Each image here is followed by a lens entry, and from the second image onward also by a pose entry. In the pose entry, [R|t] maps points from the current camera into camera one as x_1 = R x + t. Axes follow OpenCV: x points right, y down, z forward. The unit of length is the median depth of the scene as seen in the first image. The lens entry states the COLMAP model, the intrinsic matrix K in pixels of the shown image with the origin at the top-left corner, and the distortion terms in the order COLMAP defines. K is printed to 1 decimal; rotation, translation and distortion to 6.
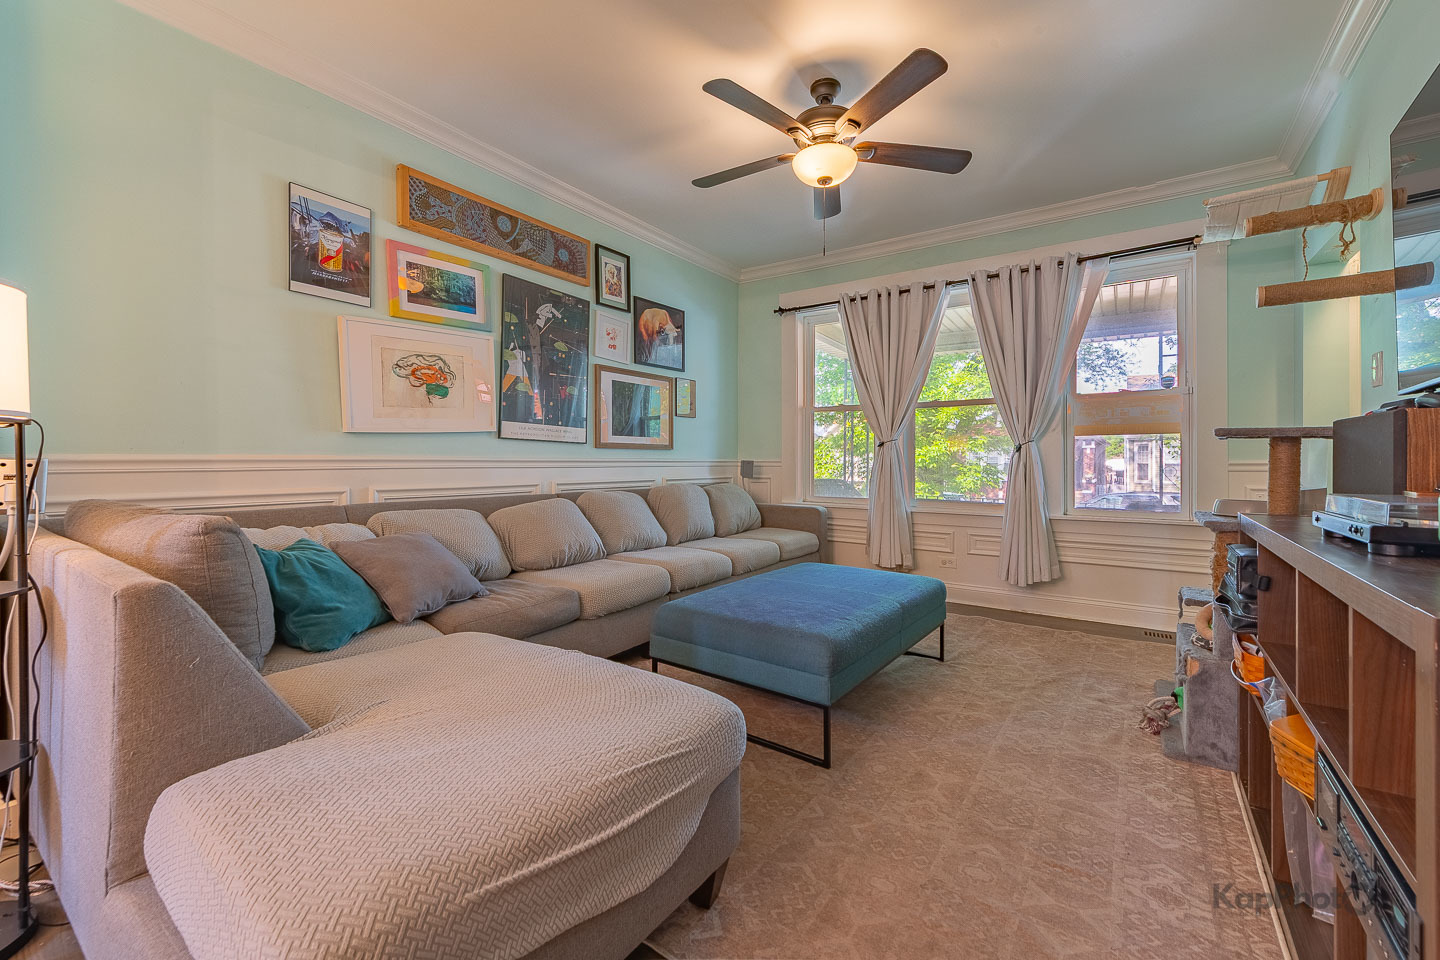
lens RADIAL K [[590.3, 0, 724.2], [0, 590.3, 470.4], [0, 0, 1]] dist [-0.000226, -0.001702]
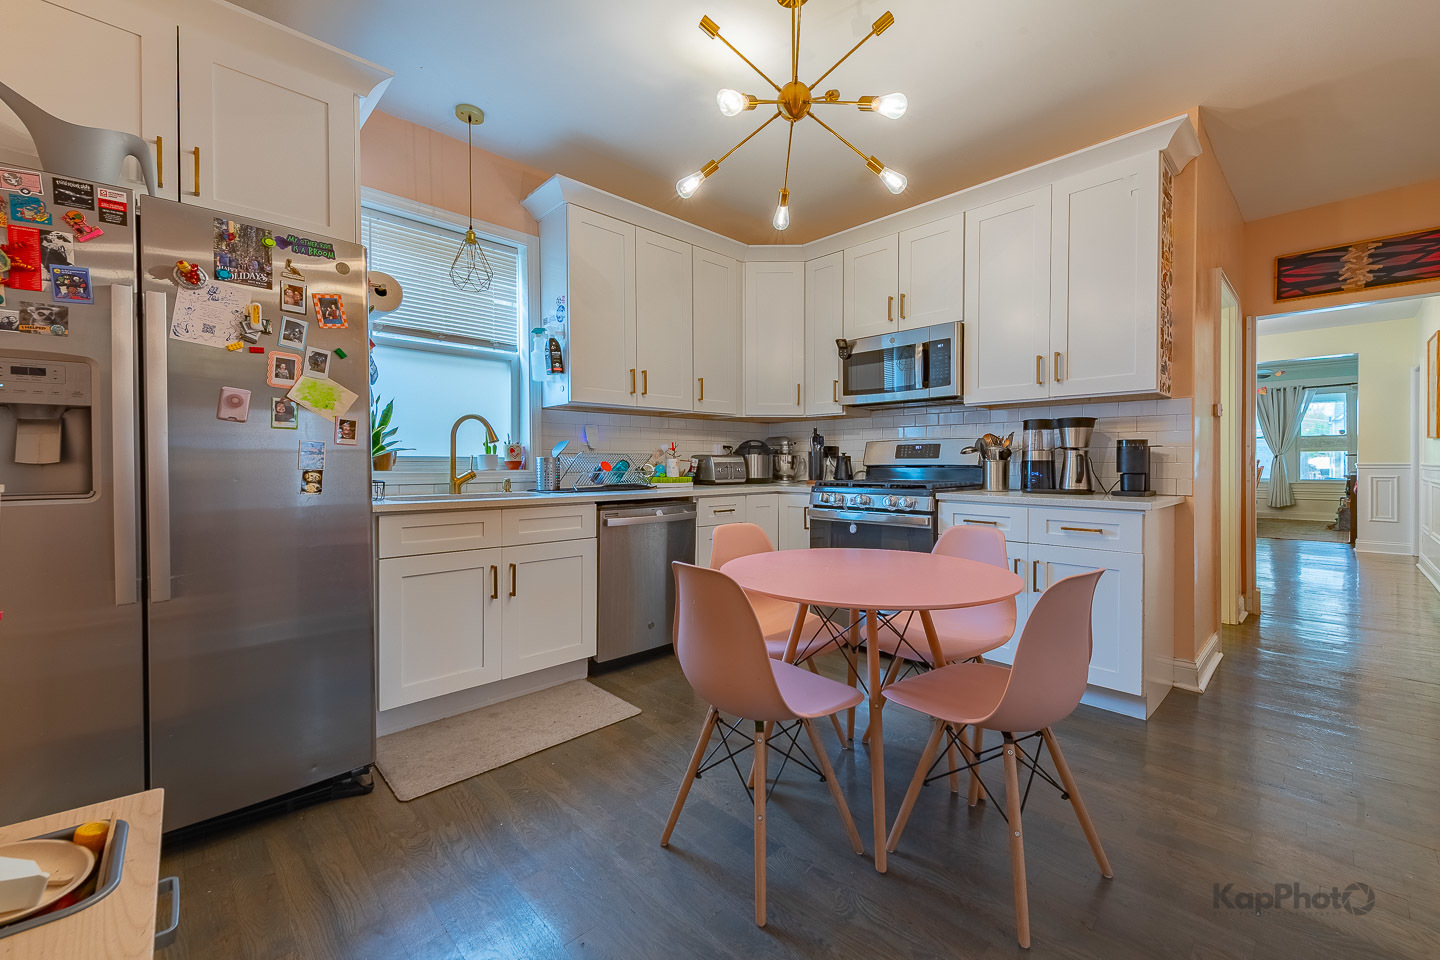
lens RADIAL K [[590.3, 0, 716.9], [0, 590.3, 466.7], [0, 0, 1]] dist [-0.000226, -0.001702]
pose [[0.977639, 0.004292, -0.210249, -1.442394], [-0.004247, 0.999991, 0.000665, 0.017018], [0.210250, 0.000243, 0.977648, -2.183916]]
